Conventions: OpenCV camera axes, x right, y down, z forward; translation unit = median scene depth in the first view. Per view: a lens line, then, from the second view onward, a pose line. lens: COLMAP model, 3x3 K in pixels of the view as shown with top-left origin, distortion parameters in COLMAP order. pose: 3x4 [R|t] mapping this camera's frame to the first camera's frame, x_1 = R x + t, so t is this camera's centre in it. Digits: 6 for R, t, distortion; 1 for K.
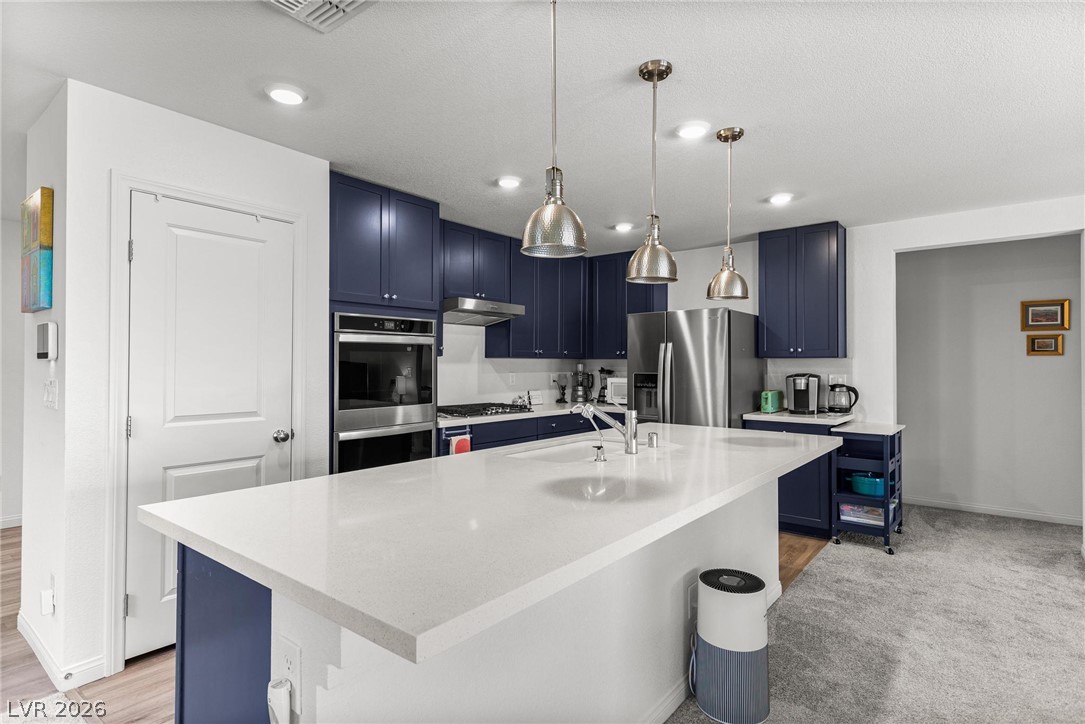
lens RADIAL K [[548.9, 0, 543.1], [0, 548.9, 353.0], [0, 0, 1]] dist [0.004184, -0.000959]
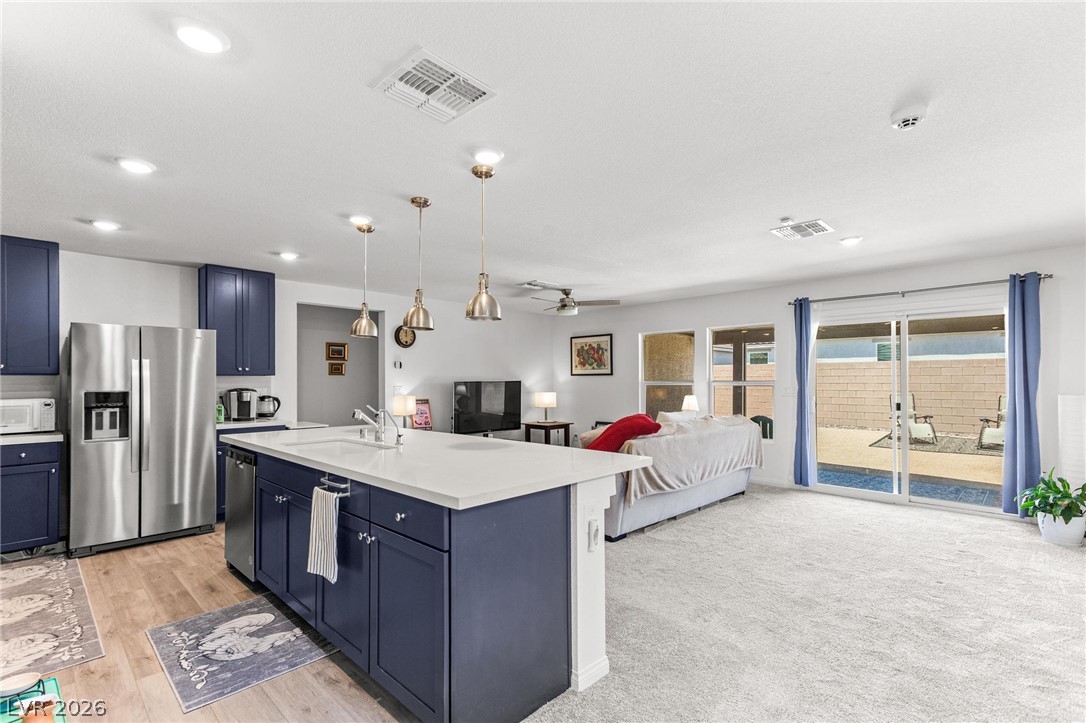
lens RADIAL K [[499.2, 0, 540.1], [0, 499.2, 373.8], [0, 0, 1]] dist [0.018426, -0.000196]
pose [[0.083397, 0.011112, 0.996454, -0.611550], [-0.016920, 0.999809, -0.009733, 0.004866], [-0.996373, -0.016048, 0.083569, 0.248544]]
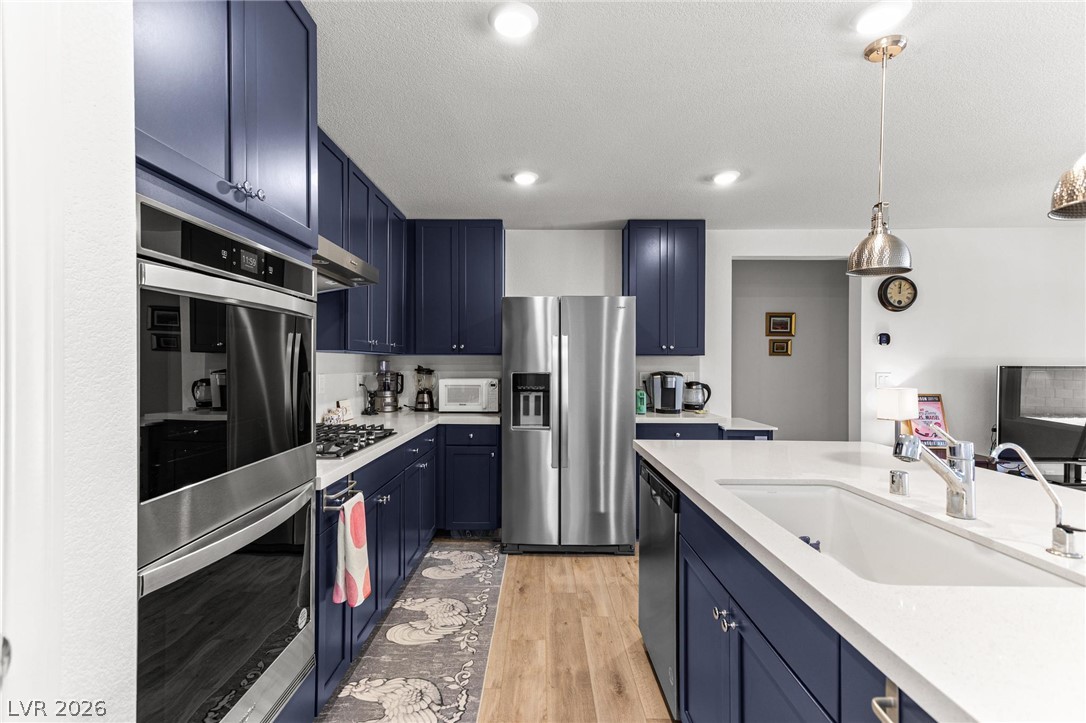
lens RADIAL K [[501.7, 0, 536.4], [0, 501.7, 365.0], [0, 0, 1]] dist [0.020936, 0.000116]
pose [[0.774774, -0.001123, 0.632237, -0.281906], [-0.015717, 0.999655, 0.021035, 0.010790], [-0.632043, -0.026234, 0.774489, 0.466288]]
